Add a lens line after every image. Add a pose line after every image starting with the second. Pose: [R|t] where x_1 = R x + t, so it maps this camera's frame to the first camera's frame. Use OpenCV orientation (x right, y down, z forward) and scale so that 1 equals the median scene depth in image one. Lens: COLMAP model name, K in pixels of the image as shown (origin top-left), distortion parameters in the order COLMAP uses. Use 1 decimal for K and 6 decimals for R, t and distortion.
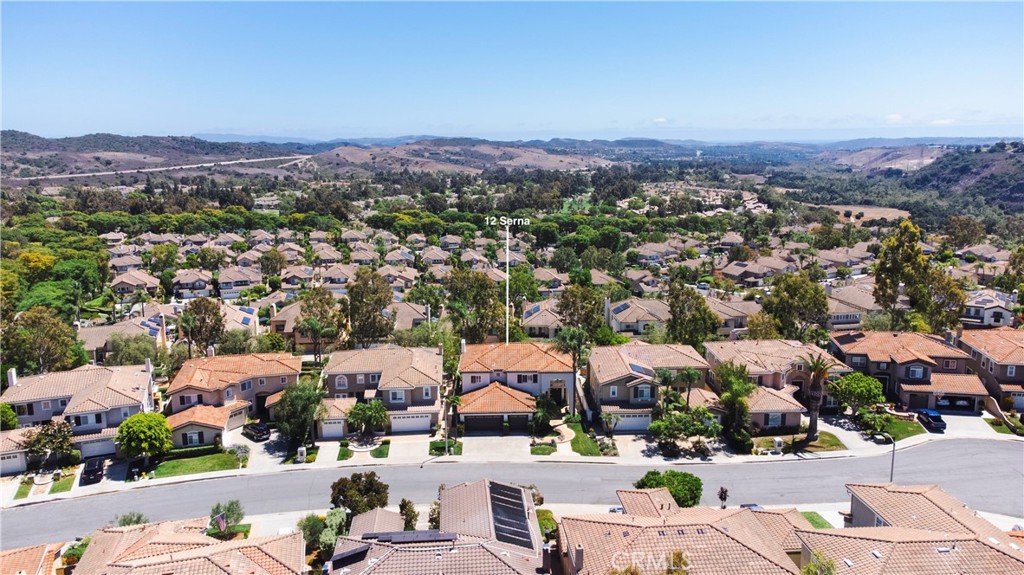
lens RADIAL K [[765.5, 0, 512.0], [0, 765.5, 287.5], [0, 0, 1]] dist [0.030387, 0.063650]
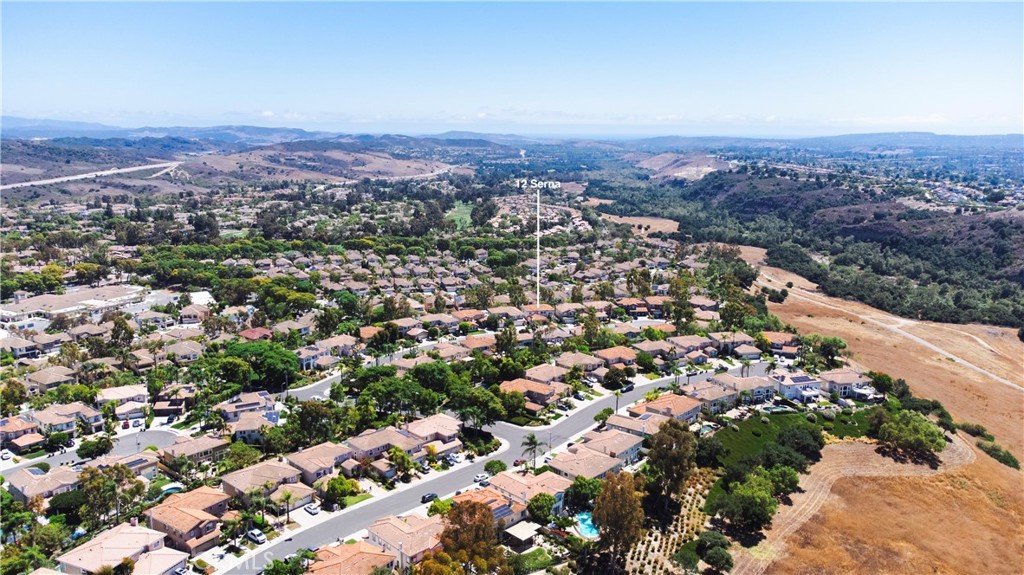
lens RADIAL K [[765.5, 0, 512.0], [0, 765.5, 287.5], [0, 0, 1]] dist [0.030387, 0.063650]
pose [[0.974153, -0.031170, 0.223729, -0.357223], [0.028226, 0.999468, 0.016346, -0.028075], [-0.224120, -0.009609, 0.974514, -0.995031]]
